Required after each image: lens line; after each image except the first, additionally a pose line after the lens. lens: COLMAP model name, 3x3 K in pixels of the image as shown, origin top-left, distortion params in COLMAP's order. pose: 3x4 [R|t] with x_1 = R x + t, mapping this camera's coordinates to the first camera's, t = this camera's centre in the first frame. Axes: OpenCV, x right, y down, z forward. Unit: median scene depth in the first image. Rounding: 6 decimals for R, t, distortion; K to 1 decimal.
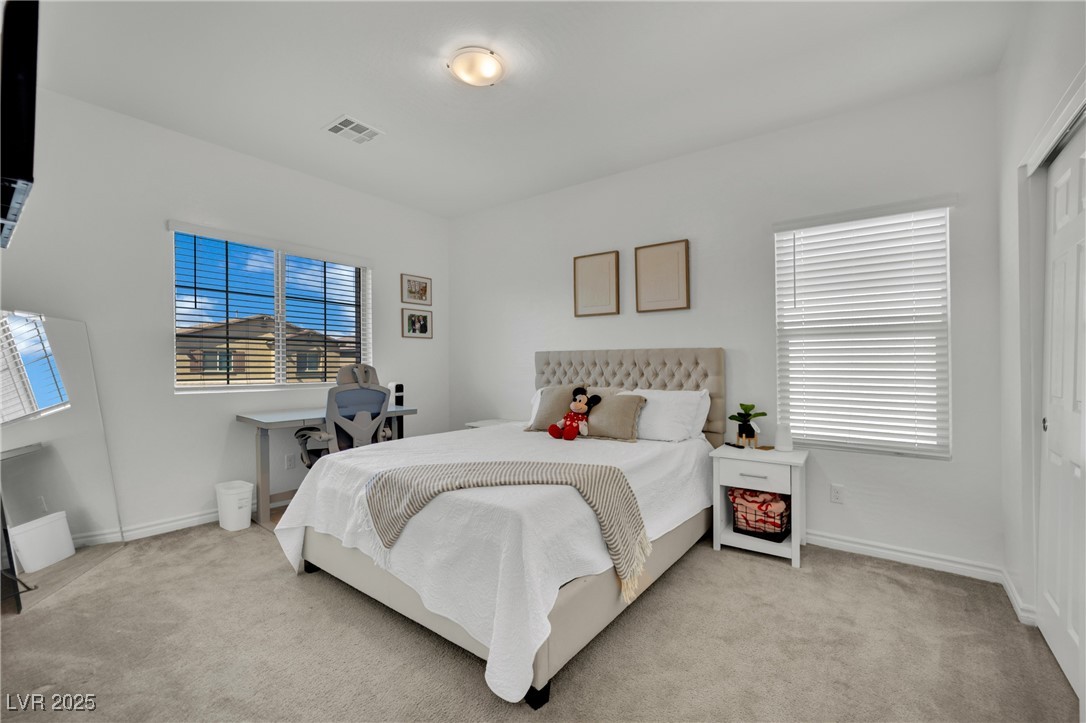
lens RADIAL K [[444.7, 0, 551.5], [0, 444.7, 364.8], [0, 0, 1]] dist [-0.000404, 0.001011]
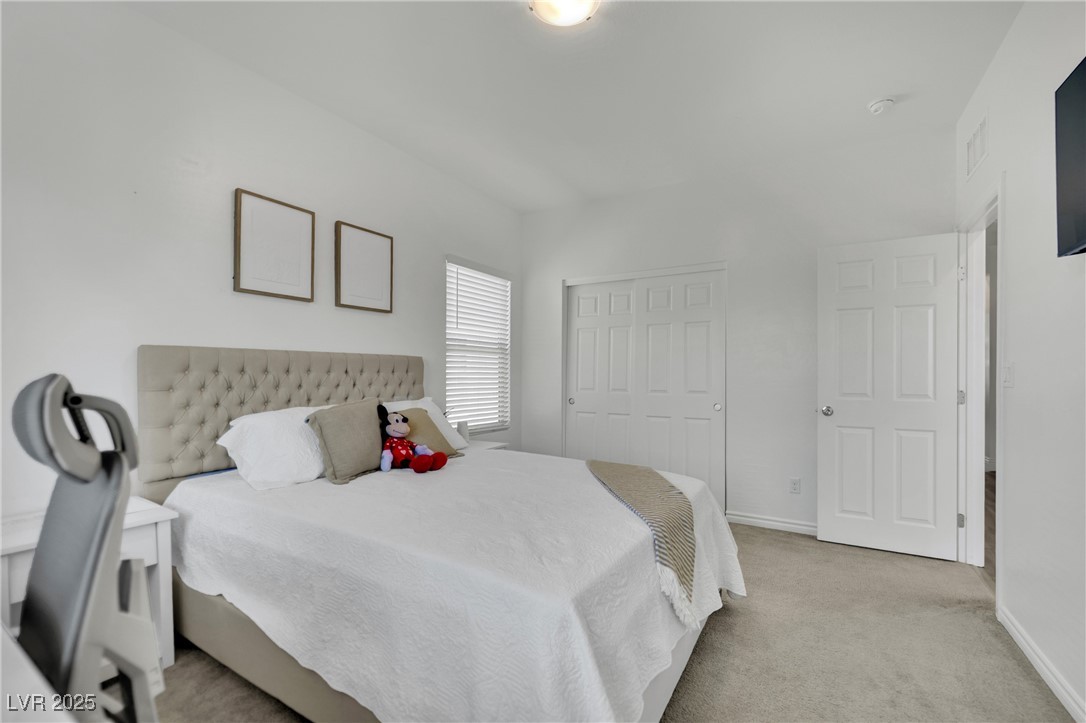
lens RADIAL K [[444.7, 0, 551.5], [0, 444.7, 364.8], [0, 0, 1]] dist [-0.000404, 0.001011]
pose [[-0.033822, 0.018177, 0.999263, -0.613723], [-0.003576, 0.999826, -0.018308, -0.000861], [-0.999421, -0.004193, -0.033751, 0.673436]]
